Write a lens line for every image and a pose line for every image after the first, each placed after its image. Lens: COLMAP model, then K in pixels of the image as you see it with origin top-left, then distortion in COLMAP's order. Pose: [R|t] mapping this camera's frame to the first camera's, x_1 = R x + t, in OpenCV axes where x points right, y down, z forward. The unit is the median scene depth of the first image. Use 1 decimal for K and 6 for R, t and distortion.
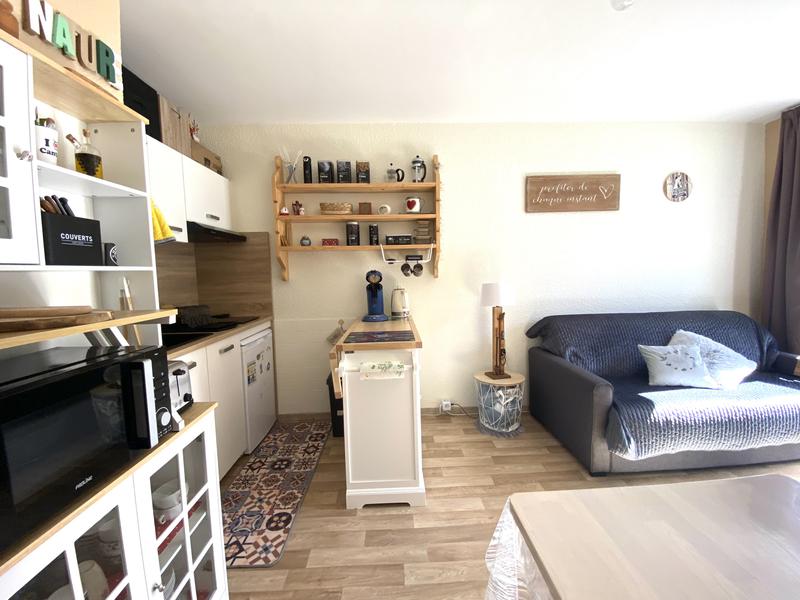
lens RADIAL K [[328.3, 0, 400.0], [0, 328.3, 300.0], [0, 0, 1]] dist [0.000153, -0.000699]
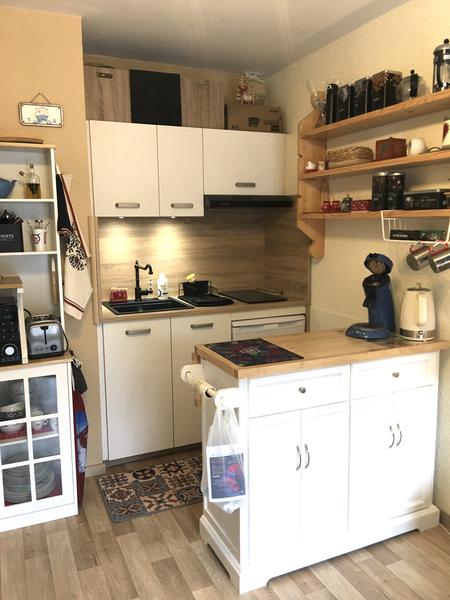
lens RADIAL K [[508.9, 0, 225.0], [0, 508.9, 300.0], [0, 0, 1]] dist [0.039605, -0.005511]
pose [[0.377810, 0.156187, -0.912615, 0.721305], [-0.071386, 0.987649, 0.139476, -0.121078], [0.923127, 0.012453, 0.384293, 0.382959]]
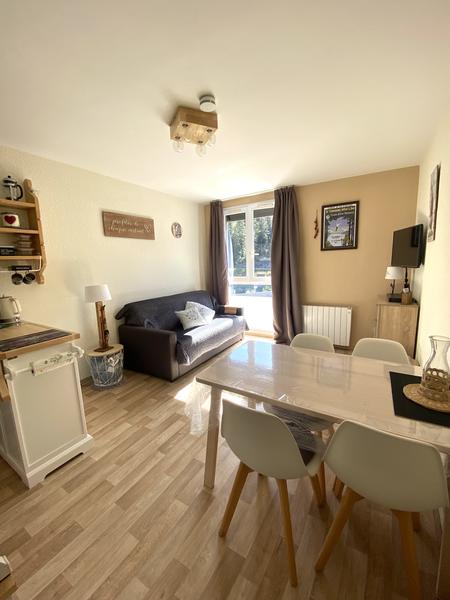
lens RADIAL K [[246.2, 0, 225.0], [0, 246.2, 300.0], [0, 0, 1]] dist [0.000153, -0.000699]
pose [[0.547045, -0.119503, 0.828529, -0.299522], [0.099046, 0.992045, 0.077692, -0.015513], [-0.831223, 0.039562, 0.554530, -0.052831]]
